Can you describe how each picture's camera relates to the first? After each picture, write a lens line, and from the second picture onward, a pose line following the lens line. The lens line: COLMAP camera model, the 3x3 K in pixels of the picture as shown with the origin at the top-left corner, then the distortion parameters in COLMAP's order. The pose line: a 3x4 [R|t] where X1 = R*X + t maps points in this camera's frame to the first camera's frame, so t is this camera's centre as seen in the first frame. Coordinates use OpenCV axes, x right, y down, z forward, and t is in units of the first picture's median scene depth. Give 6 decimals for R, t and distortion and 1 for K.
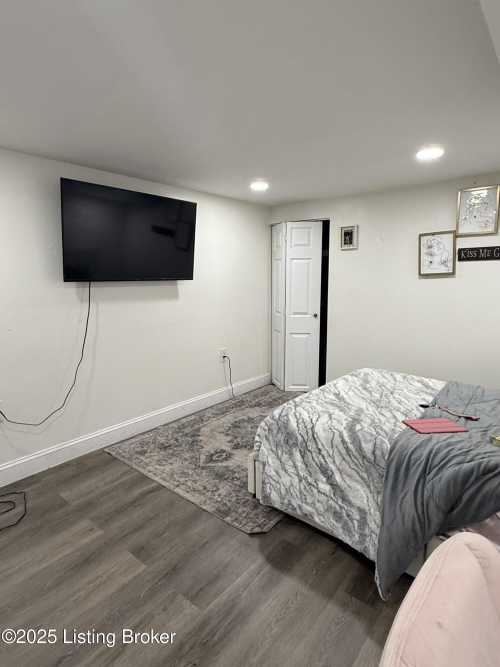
lens RADIAL K [[375.4, 0, 251.3], [0, 375.4, 334.8], [0, 0, 1]] dist [0.004944, 0.001336]
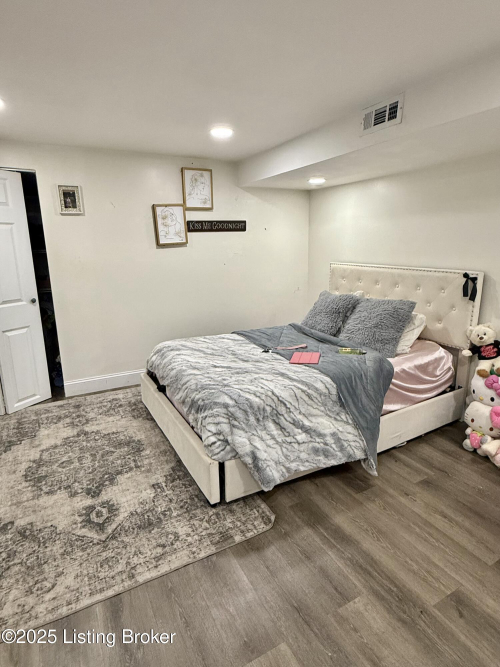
lens RADIAL K [[375.4, 0, 251.2], [0, 375.4, 331.5], [0, 0, 1]] dist [0.004944, 0.001336]
pose [[0.373943, -0.213844, 0.902462, -0.527640], [0.160797, 0.973268, 0.163994, -0.066682], [-0.913406, 0.083789, 0.398332, 0.450450]]
